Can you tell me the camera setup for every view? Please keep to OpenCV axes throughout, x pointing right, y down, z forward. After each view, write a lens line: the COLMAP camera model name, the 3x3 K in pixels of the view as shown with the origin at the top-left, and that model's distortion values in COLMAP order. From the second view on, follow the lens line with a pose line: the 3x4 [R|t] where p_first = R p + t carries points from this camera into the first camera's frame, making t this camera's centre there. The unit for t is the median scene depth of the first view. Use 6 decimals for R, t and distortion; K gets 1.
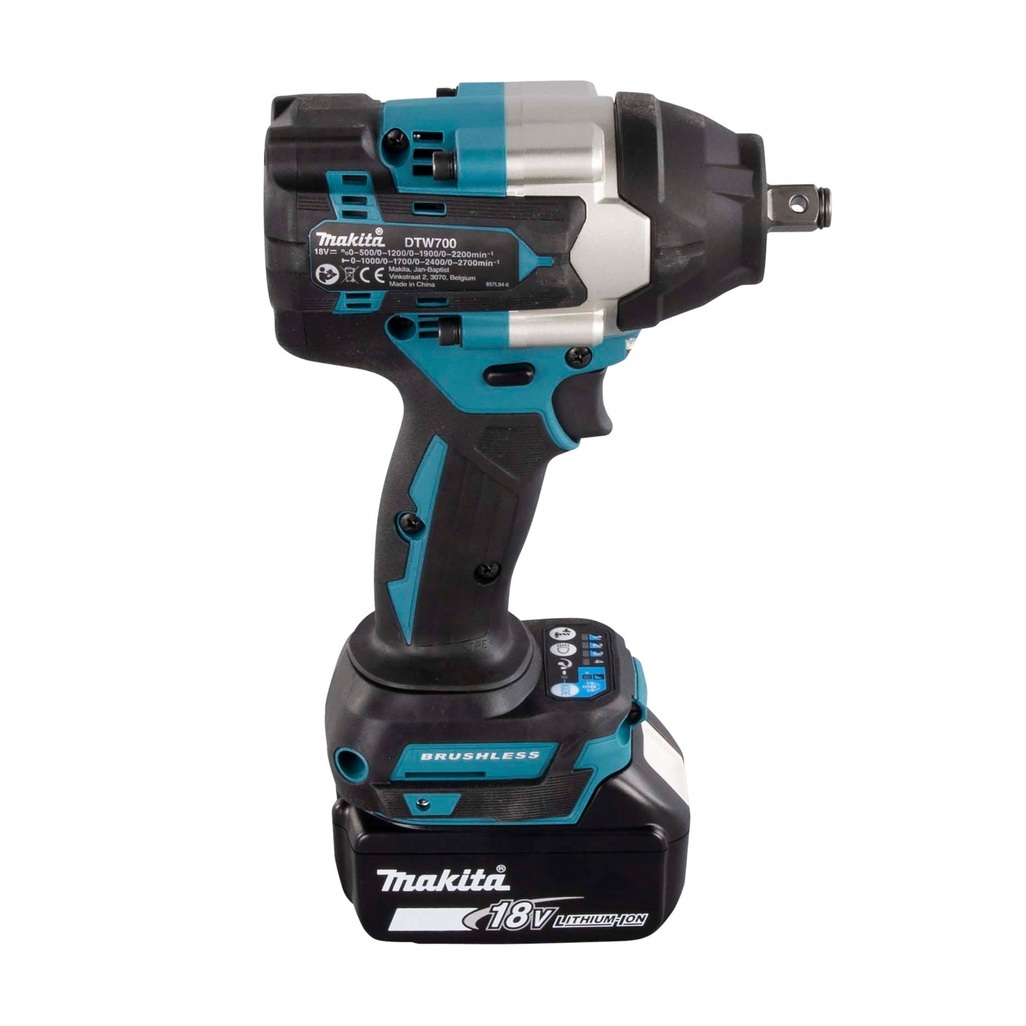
lens RADIAL K [[3065.9, 0, 513.0], [0, 3065.9, 513.0], [0, 0, 1]] dist [-0.005178, 0.131035]
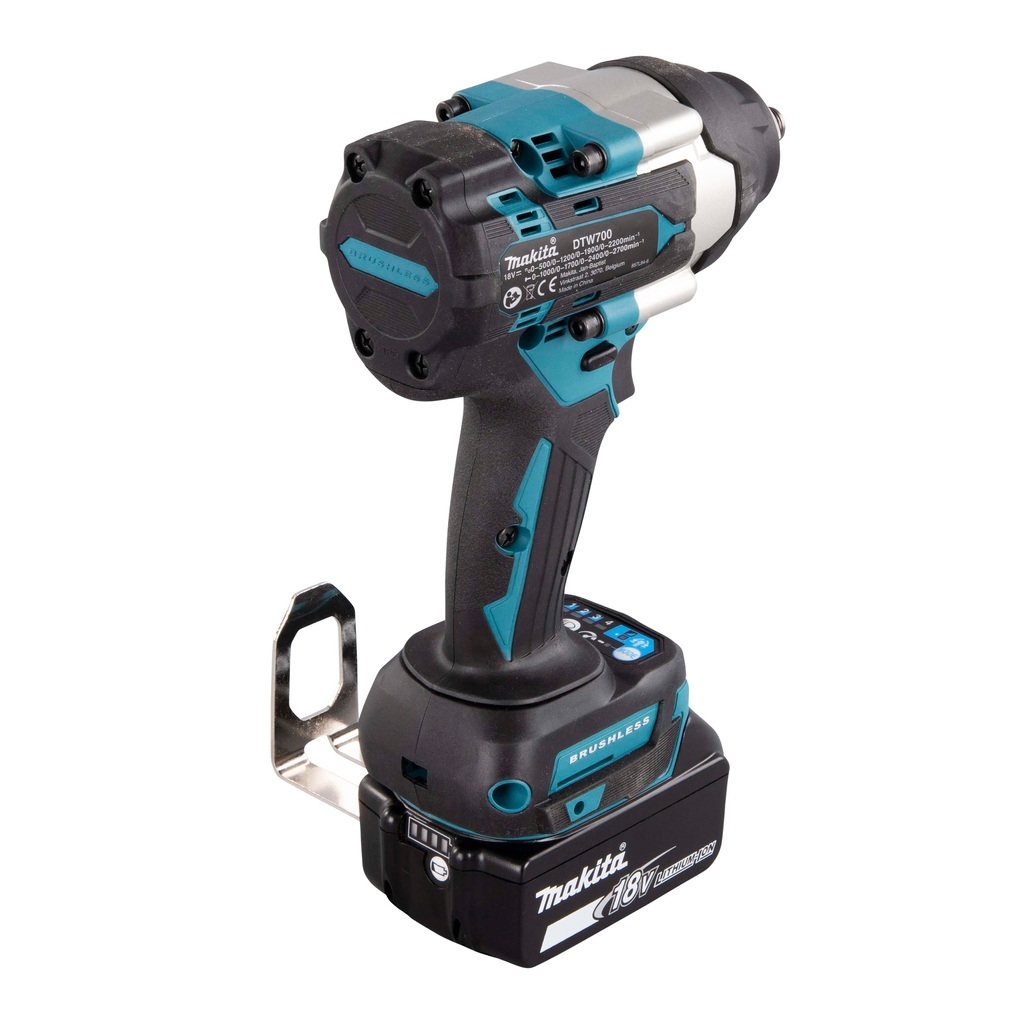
lens RADIAL K [[3397.6, 0, 512.6], [0, 3397.6, 457.7], [0, 0, 1]] dist [0.168544, 1.031792]
pose [[0.710451, -0.287806, 0.642205, -0.775224], [0.295537, 0.950199, 0.098890, -0.137061], [-0.638684, 0.119539, 0.760127, 0.179679]]
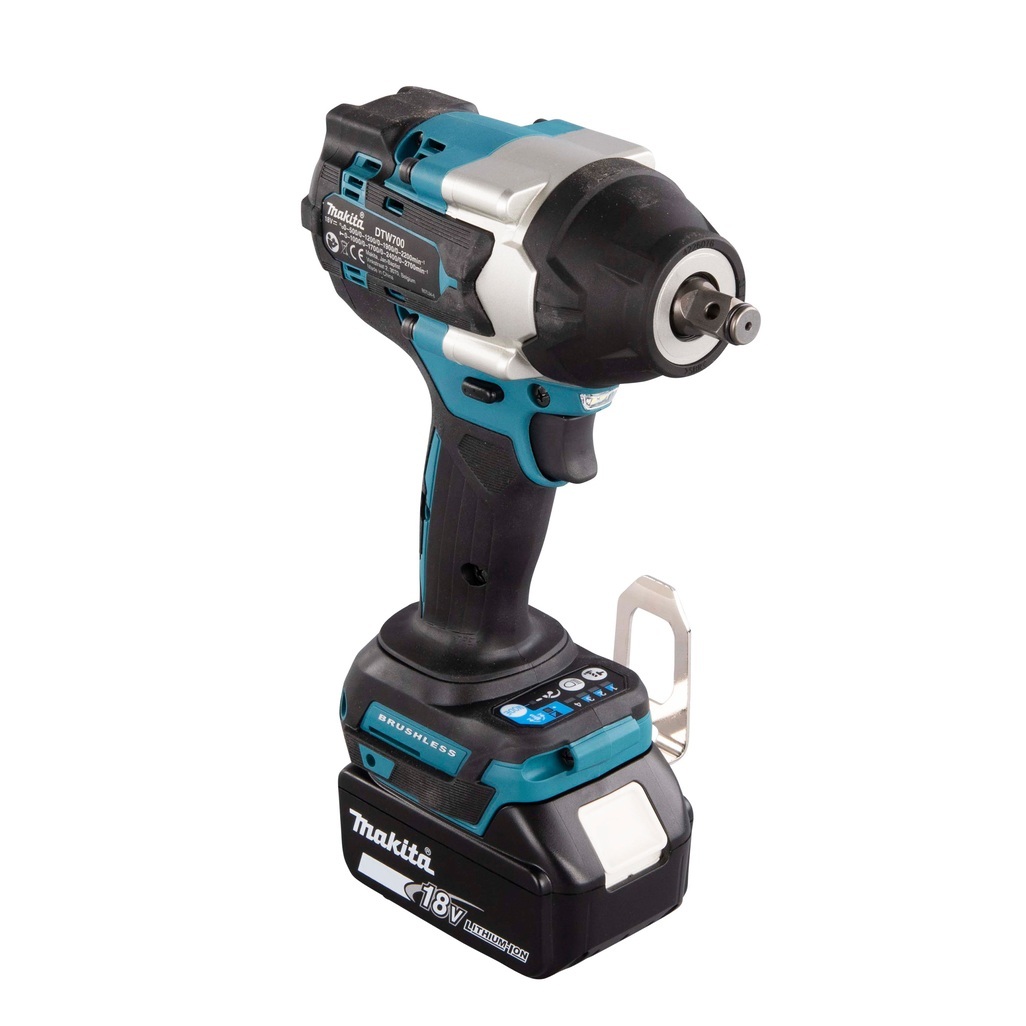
lens RADIAL K [[3477.5, 0, 513.0], [0, 3477.5, 513.0], [0, 0, 1]] dist [0.081847, -0.336229]
pose [[0.685599, 0.318405, -0.654654, 0.832020], [-0.331281, 0.937227, 0.108900, -0.144346], [0.648234, 0.142213, 0.748043, 0.123843]]
